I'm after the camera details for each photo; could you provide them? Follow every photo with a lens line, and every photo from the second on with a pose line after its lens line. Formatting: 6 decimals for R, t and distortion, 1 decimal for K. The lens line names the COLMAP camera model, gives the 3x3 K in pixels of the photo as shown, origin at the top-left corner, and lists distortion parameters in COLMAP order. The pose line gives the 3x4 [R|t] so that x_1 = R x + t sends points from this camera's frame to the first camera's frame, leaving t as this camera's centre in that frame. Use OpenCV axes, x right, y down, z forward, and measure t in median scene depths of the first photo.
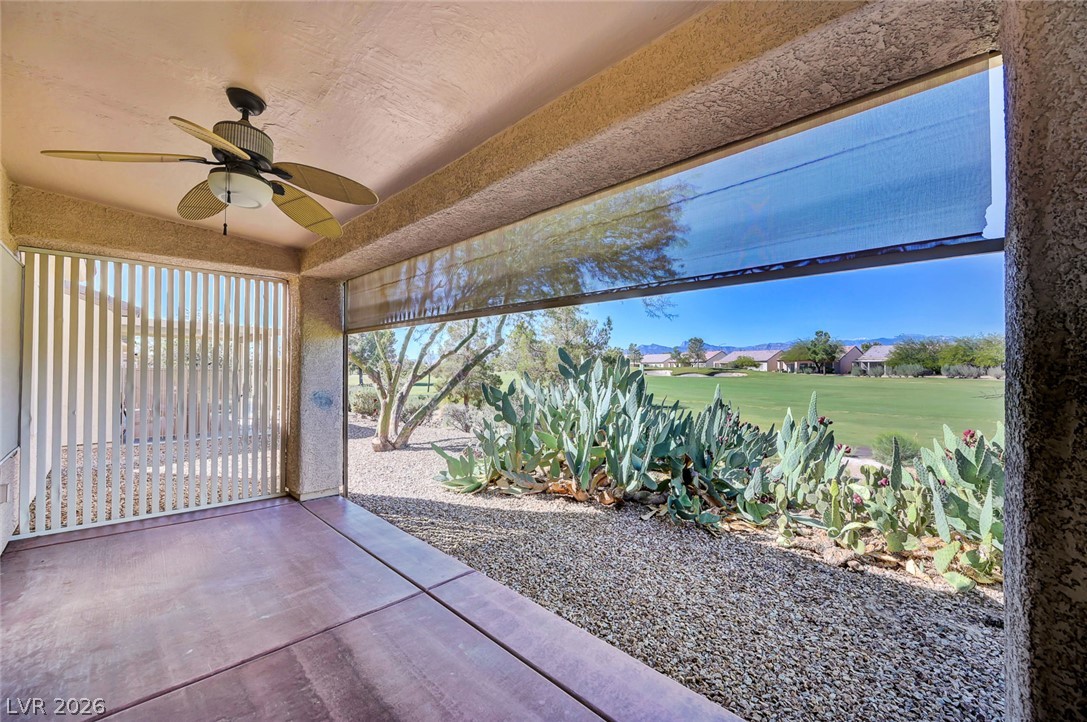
lens RADIAL K [[429.8, 0, 545.8], [0, 429.8, 361.7], [0, 0, 1]] dist [-0.001522, 0.000628]
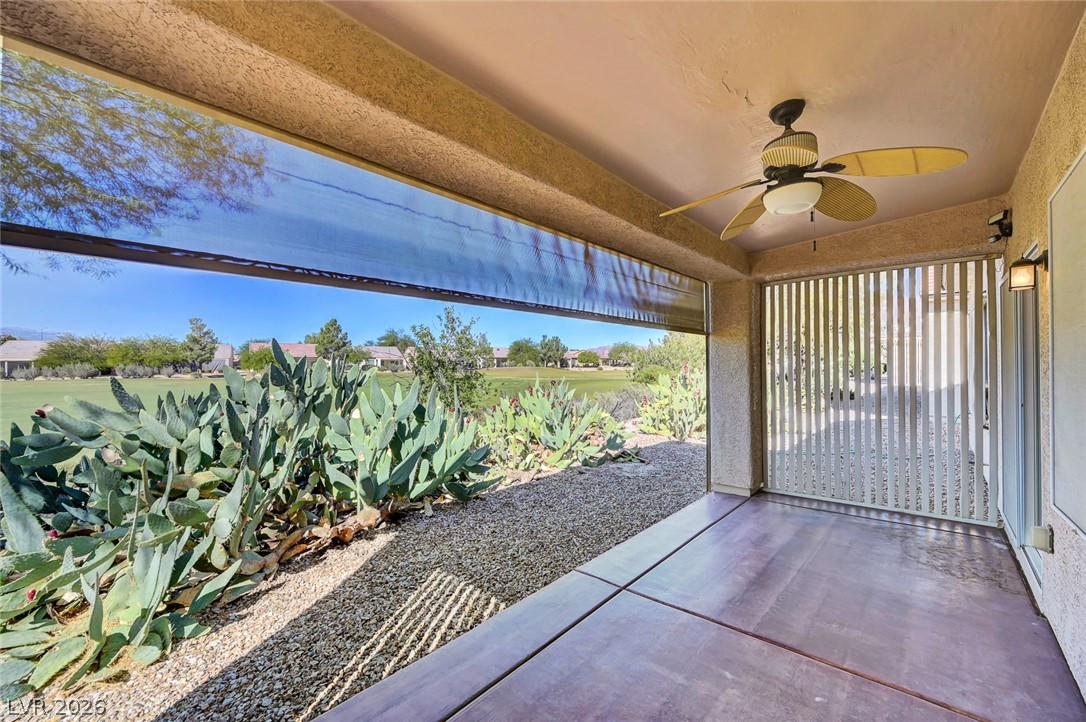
lens RADIAL K [[429.4, 0, 547.9], [0, 429.4, 367.3], [0, 0, 1]] dist [-0.001522, 0.000628]
pose [[-0.041329, -0.006787, 0.999123, -0.074561], [-0.006614, 0.999957, 0.006519, 0.000202], [-0.999124, -0.006339, -0.041372, 0.070807]]
